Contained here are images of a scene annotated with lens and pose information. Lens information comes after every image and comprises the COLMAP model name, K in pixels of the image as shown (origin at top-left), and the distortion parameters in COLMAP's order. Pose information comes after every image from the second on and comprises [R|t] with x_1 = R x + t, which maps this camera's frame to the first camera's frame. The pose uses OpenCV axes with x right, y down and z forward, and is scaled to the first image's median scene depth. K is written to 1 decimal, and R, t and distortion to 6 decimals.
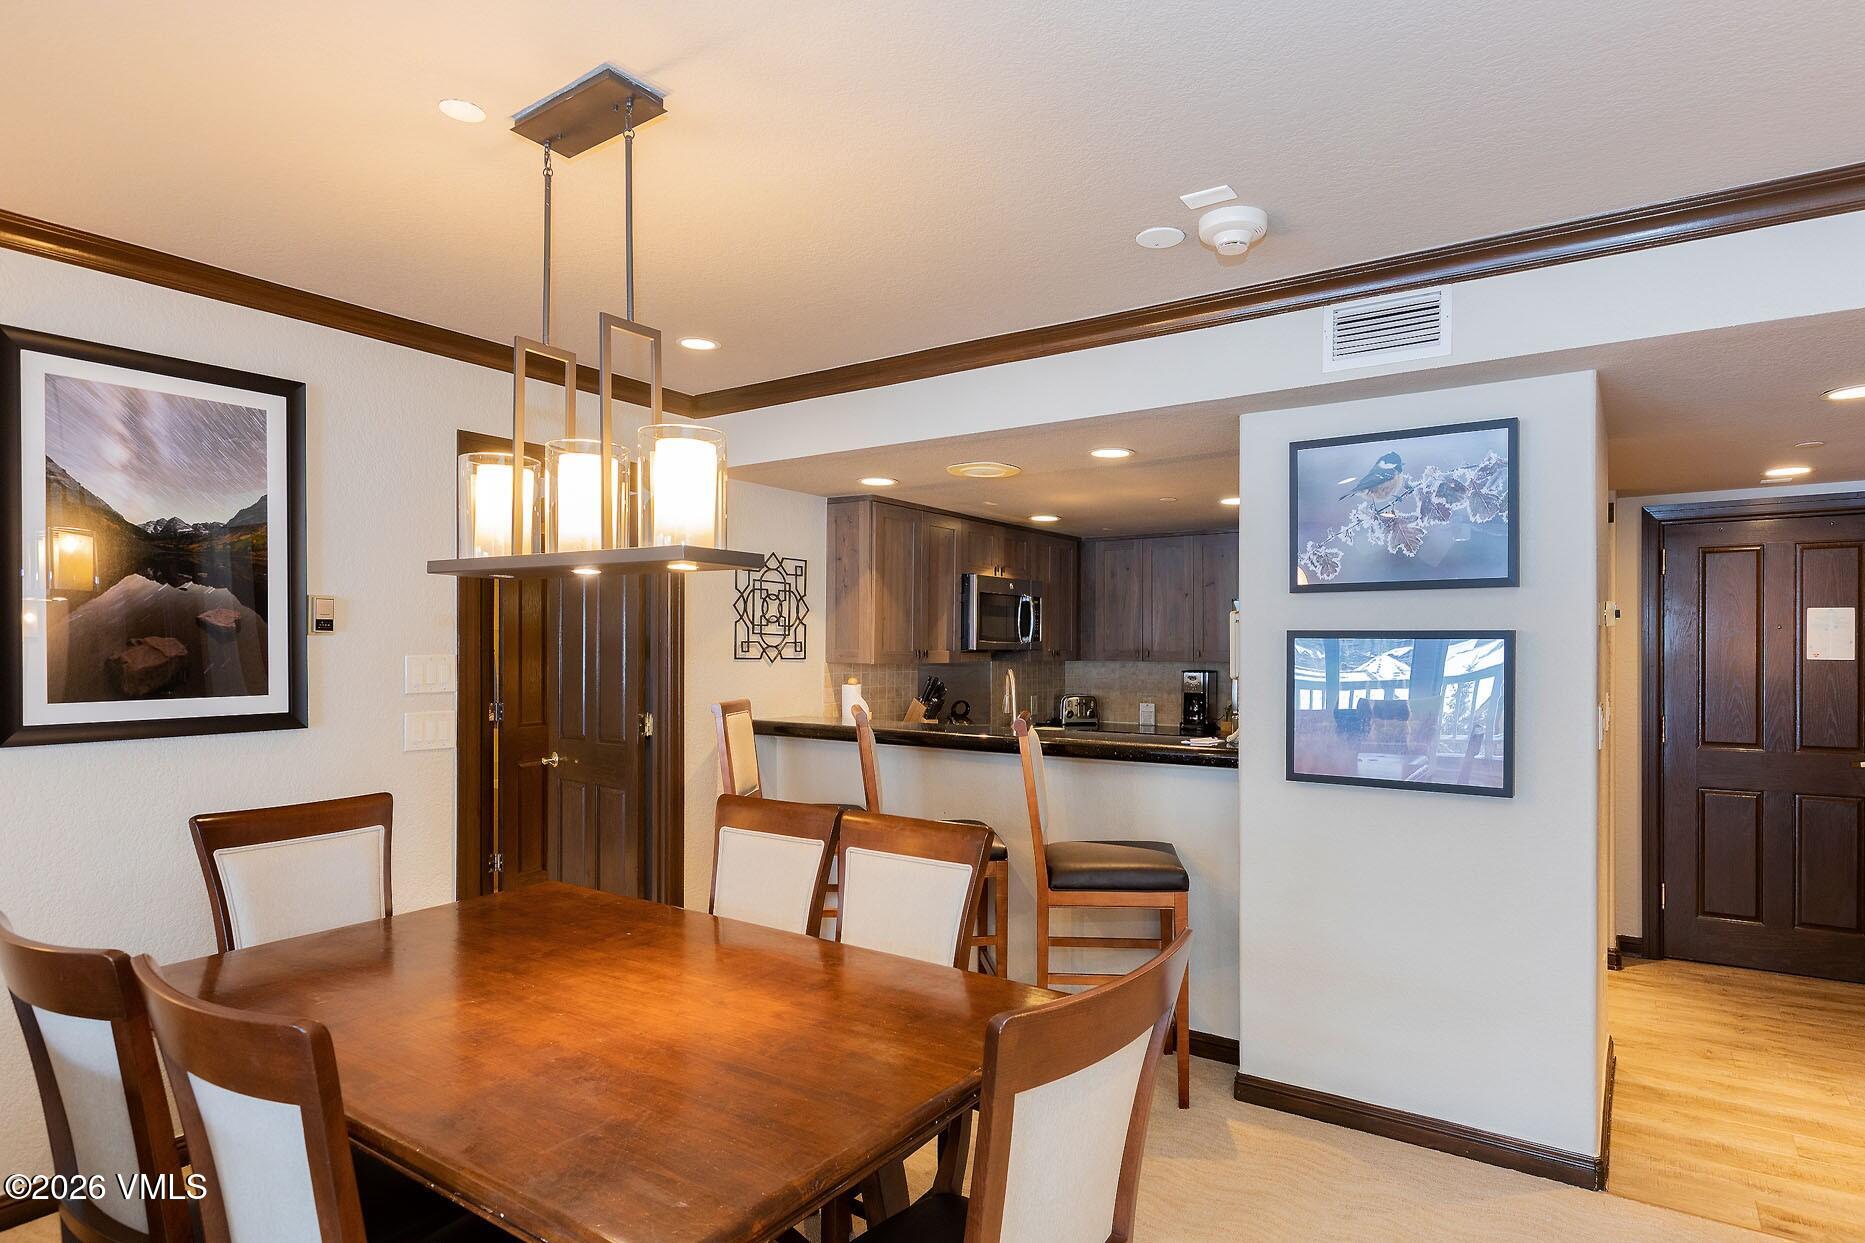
lens RADIAL K [[987.8, 0, 927.6], [0, 987.8, 641.5], [0, 0, 1]] dist [-0.000529, -0.001207]
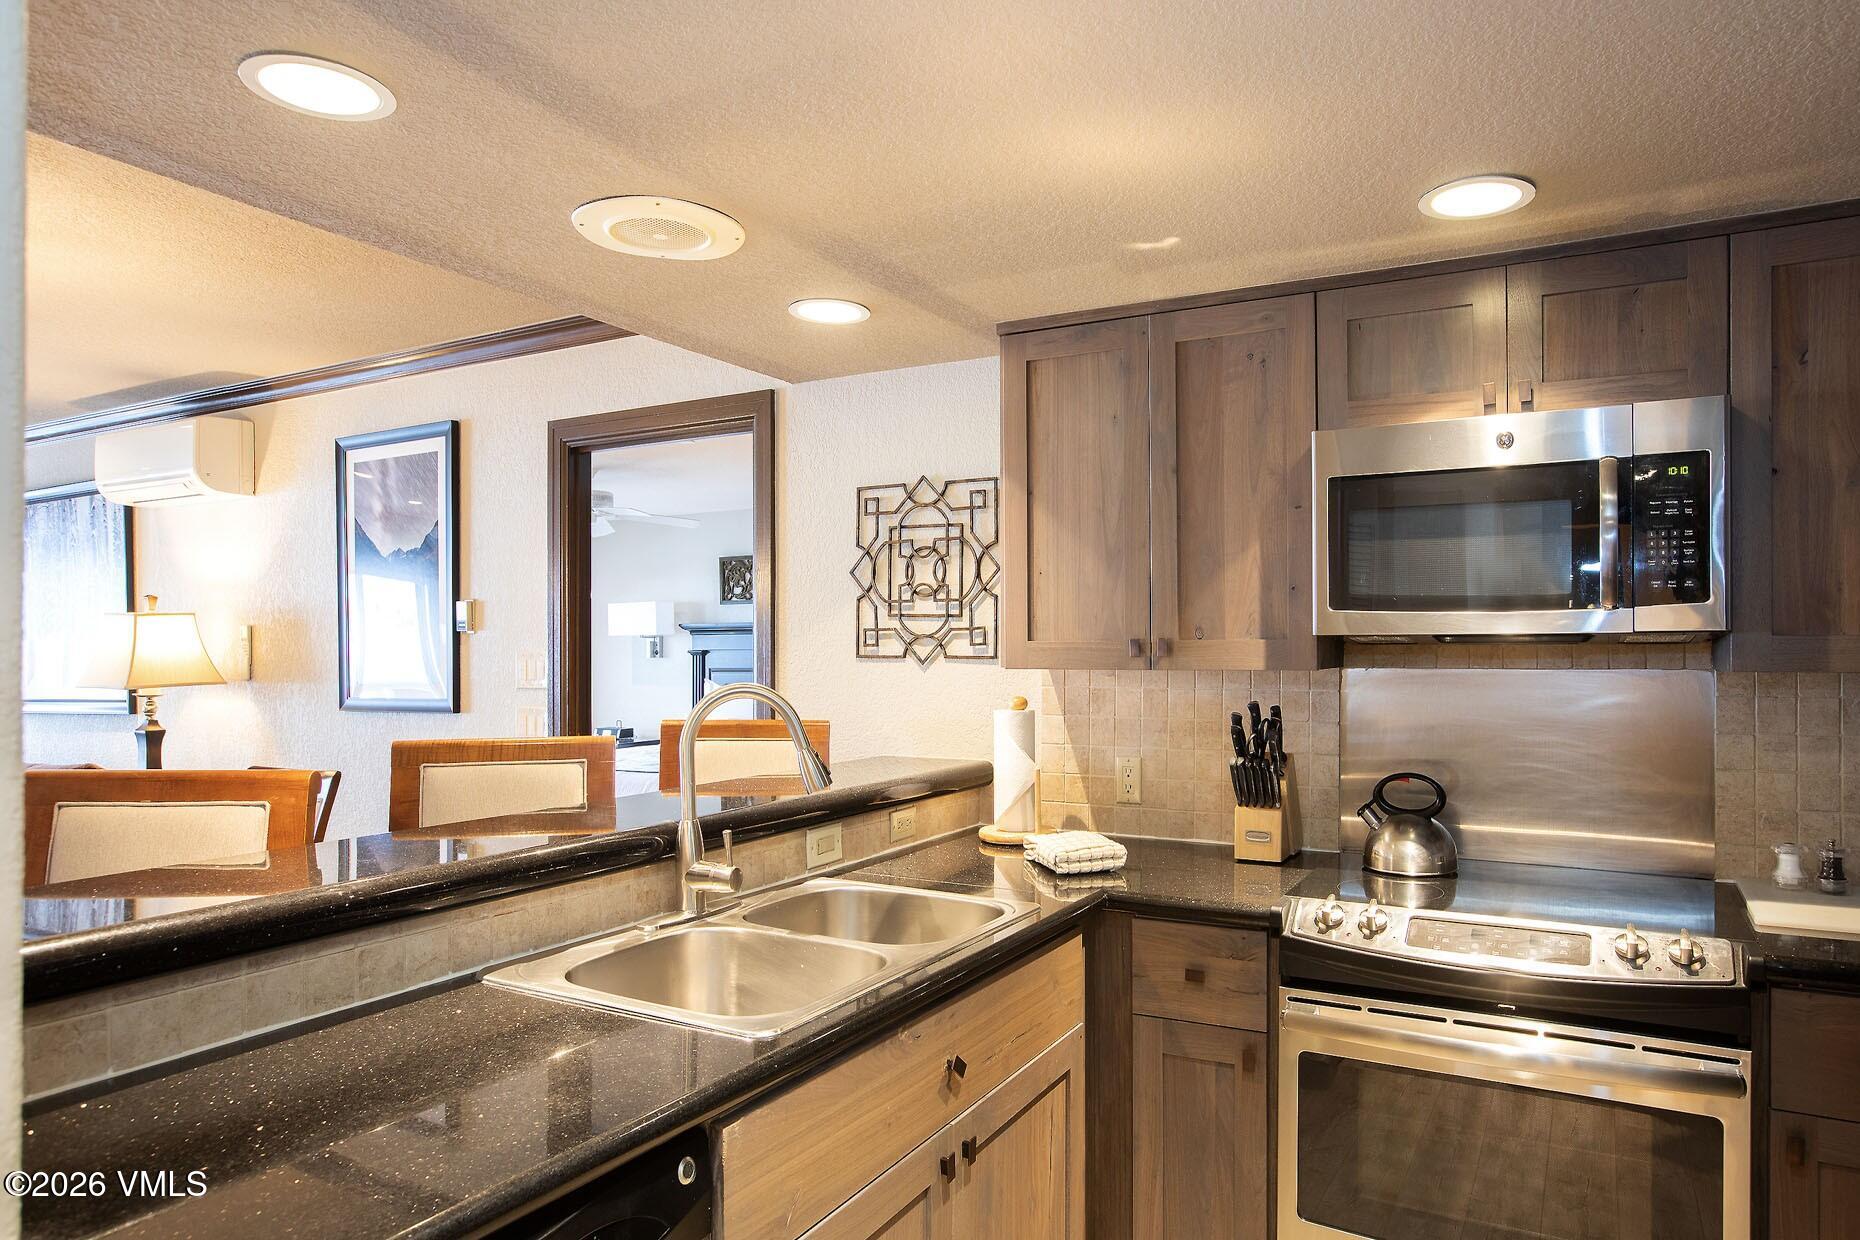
lens RADIAL K [[1142.8, 0, 1007.1], [0, 1142.8, 647.2], [0, 0, 1]] dist [-0.019531, 0.015499]
pose [[0.146266, -0.005554, -0.989230, 0.512840], [0.013722, 0.999899, -0.003585, 0.014146], [0.989150, -0.013050, 0.146328, 0.935916]]
